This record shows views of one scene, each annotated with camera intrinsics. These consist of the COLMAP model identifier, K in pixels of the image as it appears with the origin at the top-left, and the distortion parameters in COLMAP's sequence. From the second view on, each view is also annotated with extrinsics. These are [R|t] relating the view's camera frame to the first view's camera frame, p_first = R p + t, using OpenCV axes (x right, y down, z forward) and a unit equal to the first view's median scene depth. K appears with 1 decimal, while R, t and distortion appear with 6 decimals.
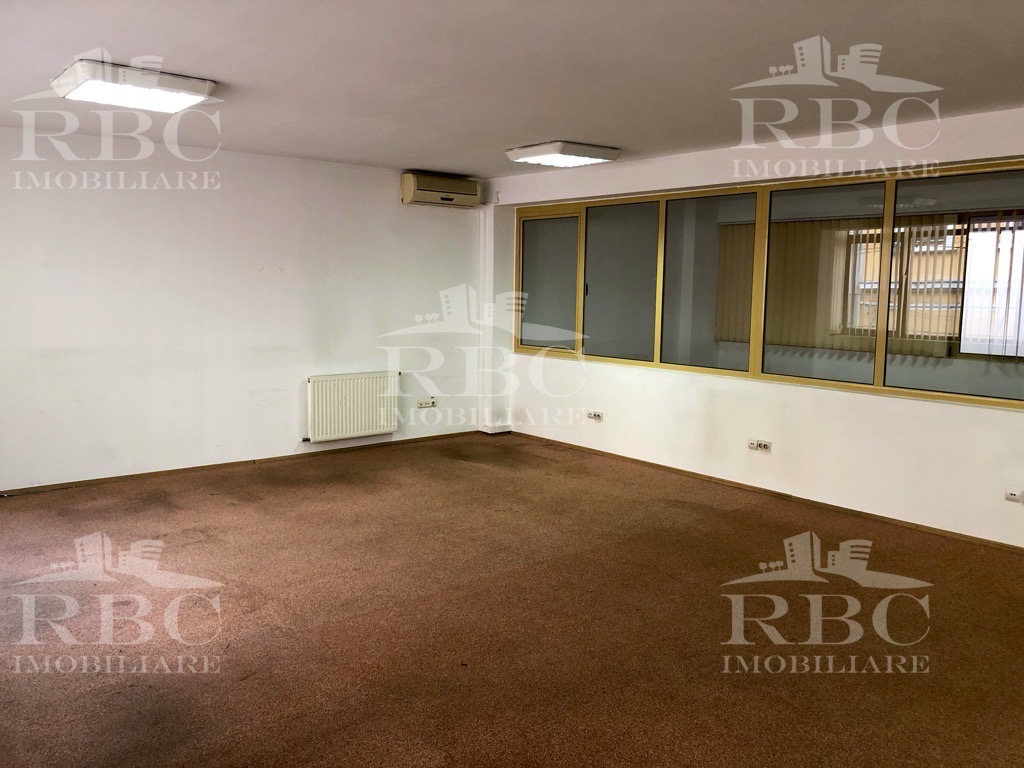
lens RADIAL K [[856.6, 0, 509.8], [0, 856.6, 386.7], [0, 0, 1]] dist [0.049083, -0.012918]
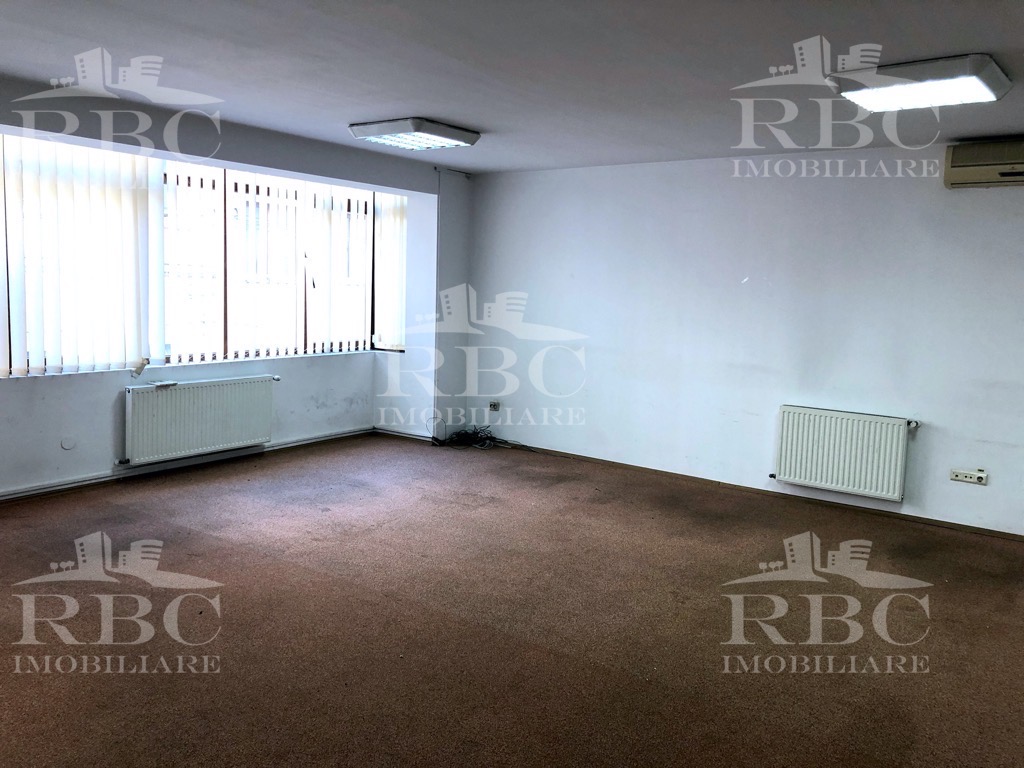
lens RADIAL K [[856.6, 0, 510.7], [0, 856.6, 376.5], [0, 0, 1]] dist [0.049083, -0.012918]
pose [[0.220627, 0.104820, -0.969710, 0.702811], [-0.148365, 0.986246, 0.072852, -0.080586], [0.964008, 0.127798, 0.233144, 0.692693]]
